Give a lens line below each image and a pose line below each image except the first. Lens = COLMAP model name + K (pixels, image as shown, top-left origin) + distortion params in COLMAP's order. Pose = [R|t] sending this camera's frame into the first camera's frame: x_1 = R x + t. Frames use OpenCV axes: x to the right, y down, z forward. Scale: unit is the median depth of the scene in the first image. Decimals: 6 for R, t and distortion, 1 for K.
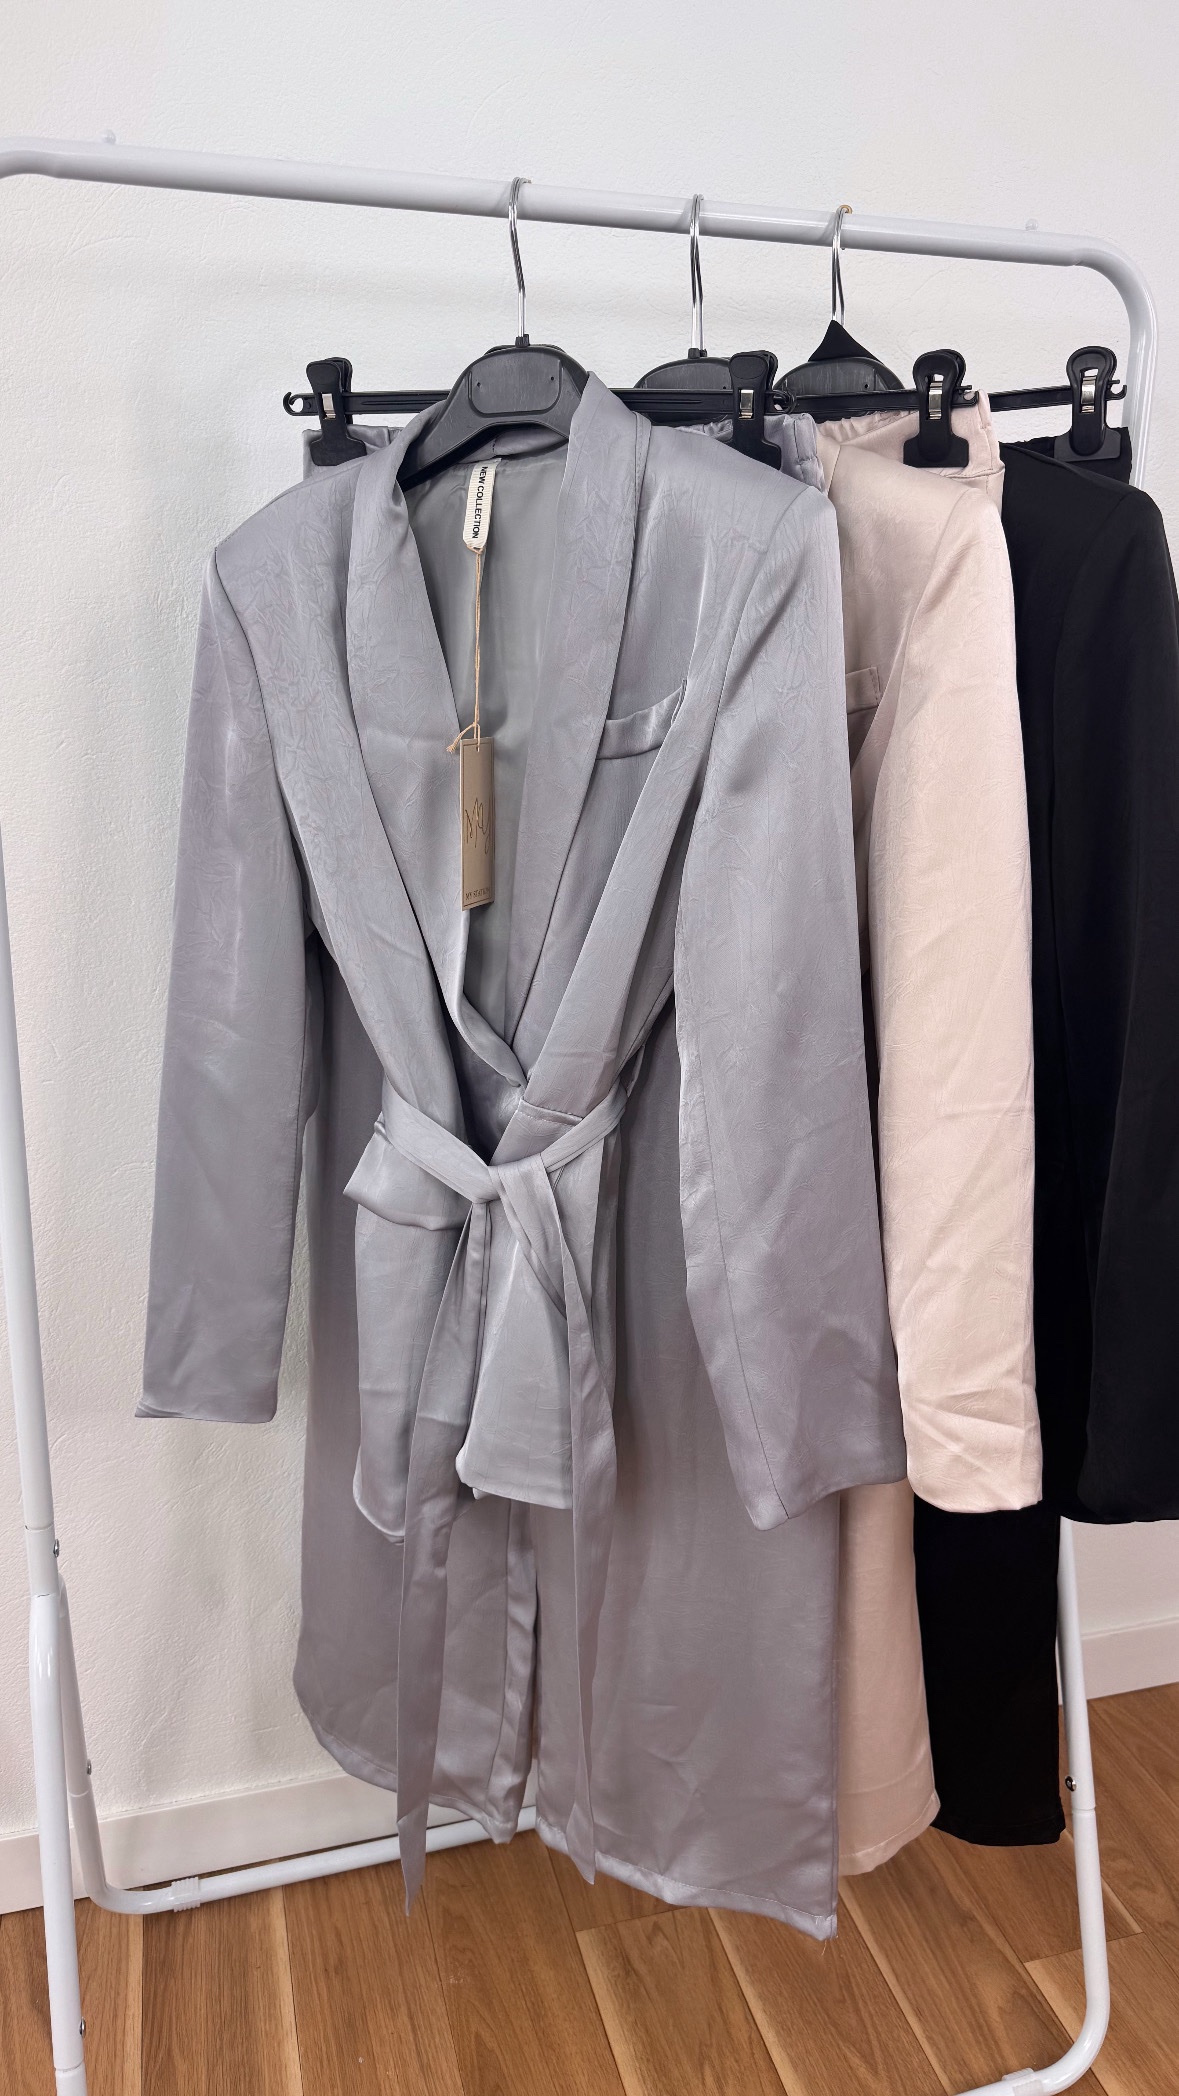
lens RADIAL K [[1477.3, 0, 589.5], [0, 1477.3, 1048.0], [0, 0, 1]] dist [-0.005510, -0.003430]
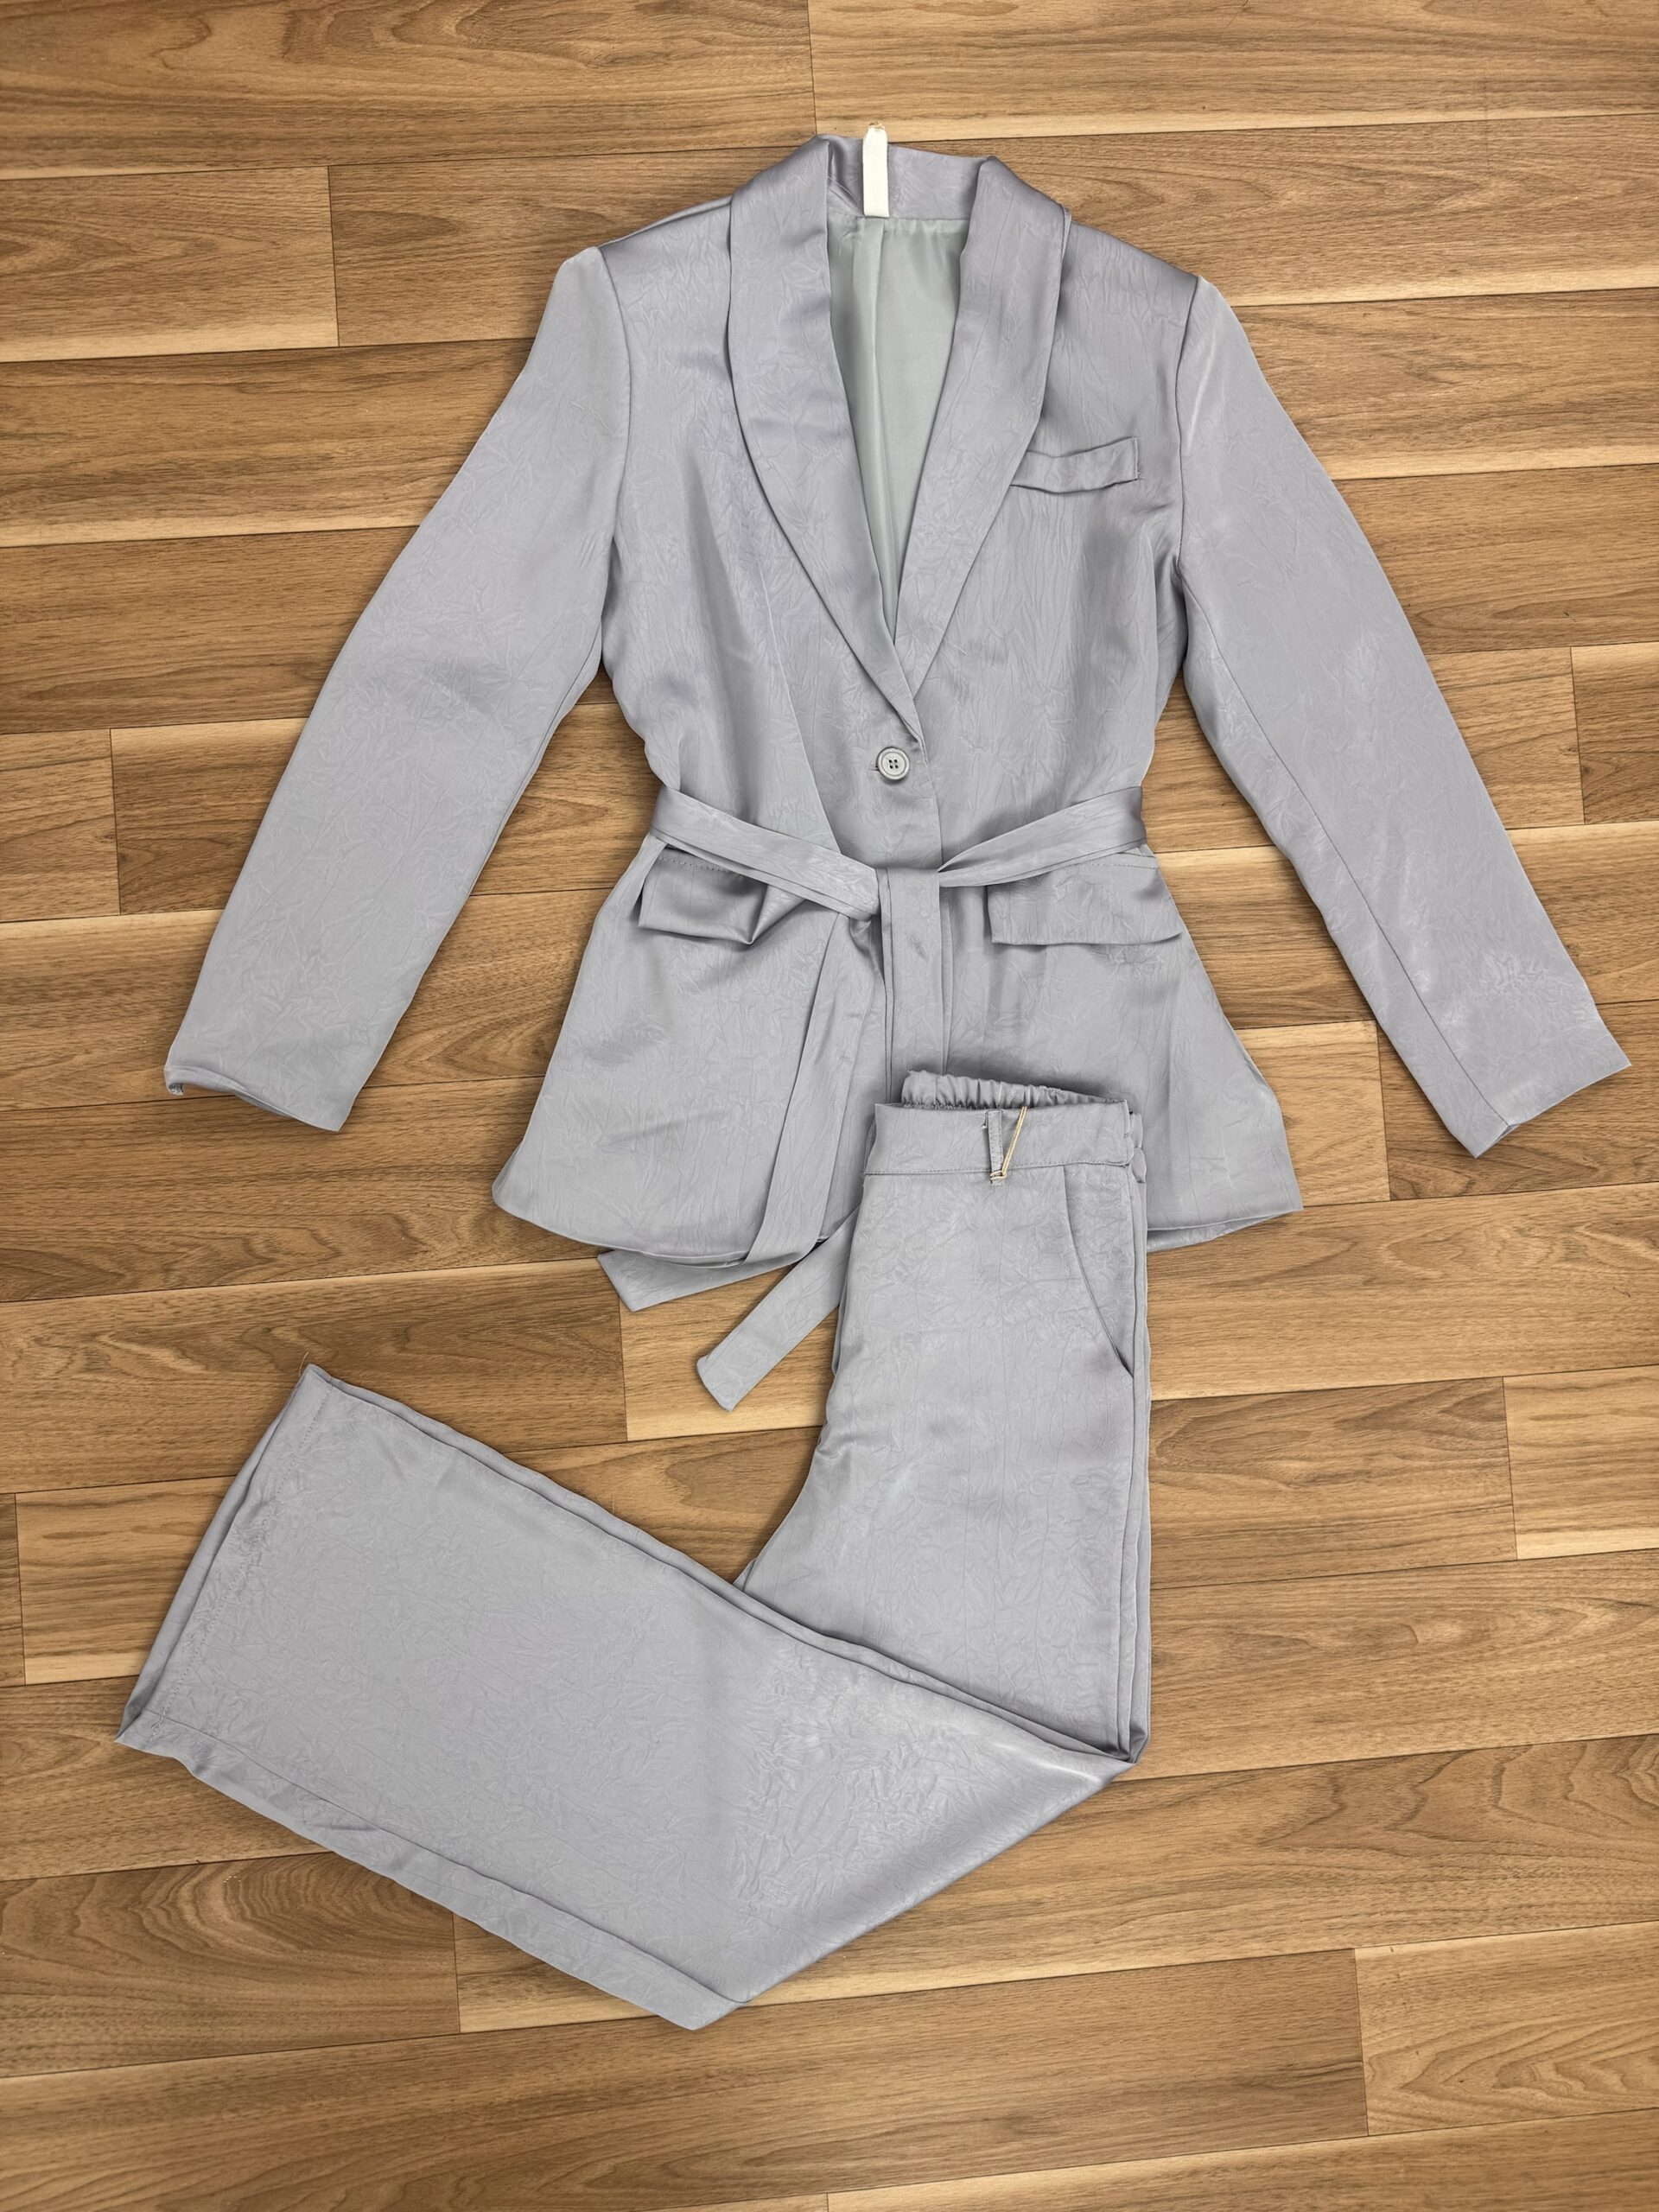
lens RADIAL K [[1609.3, 0, 830.0], [0, 1609.3, 1076.2], [0, 0, 1]] dist [0.000053, -0.007354]
pose [[0.202213, -0.978825, 0.031788, -0.540442], [0.224066, 0.077839, 0.971460, -0.330497], [-0.953365, -0.189320, 0.235062, 1.346783]]
